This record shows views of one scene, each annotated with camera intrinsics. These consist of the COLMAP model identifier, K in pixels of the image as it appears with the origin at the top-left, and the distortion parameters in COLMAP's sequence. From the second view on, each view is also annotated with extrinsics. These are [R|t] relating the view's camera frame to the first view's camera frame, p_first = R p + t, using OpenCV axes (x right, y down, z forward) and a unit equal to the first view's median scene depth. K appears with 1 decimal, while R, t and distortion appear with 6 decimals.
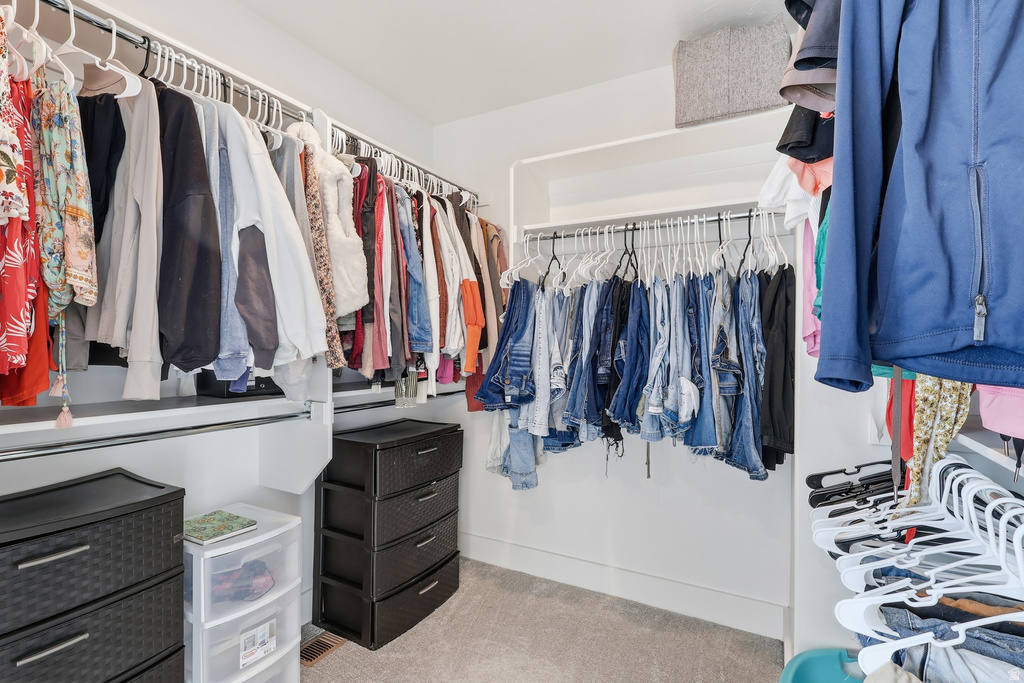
lens RADIAL K [[478.2, 0, 517.6], [0, 478.2, 341.3], [0, 0, 1]] dist [-0.004457, 0.001309]
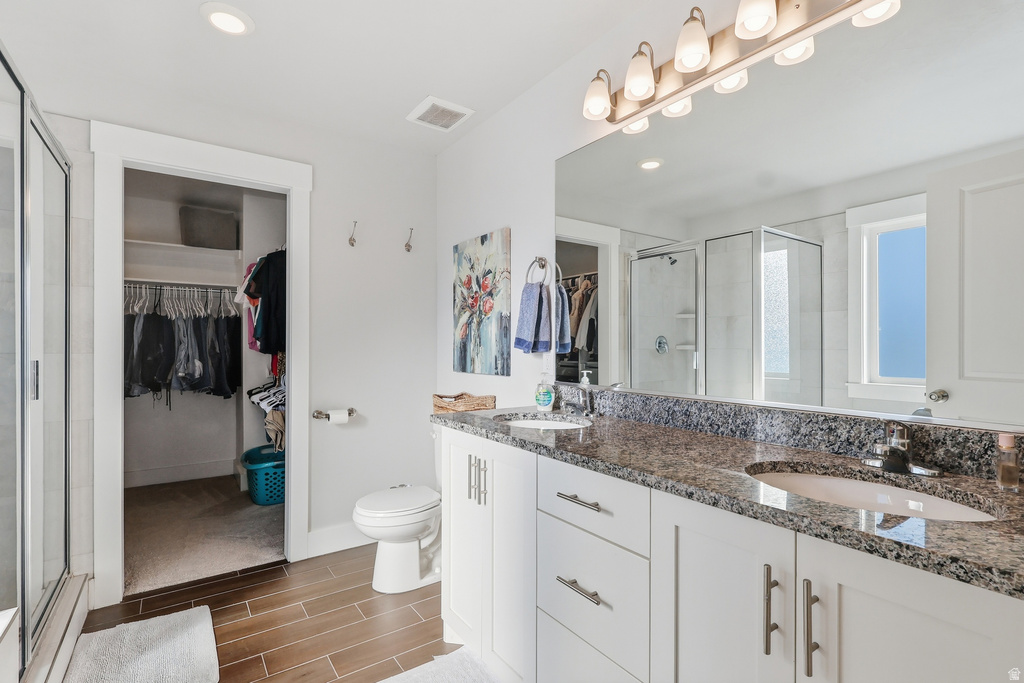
lens RADIAL K [[478.2, 0, 515.5], [0, 478.2, 345.1], [0, 0, 1]] dist [-0.004457, 0.001309]
pose [[0.422198, -0.002299, 0.906501, -1.134600], [-0.000076, 0.999997, 0.002572, -0.001768], [-0.906503, -0.001155, 0.422197, -1.447090]]
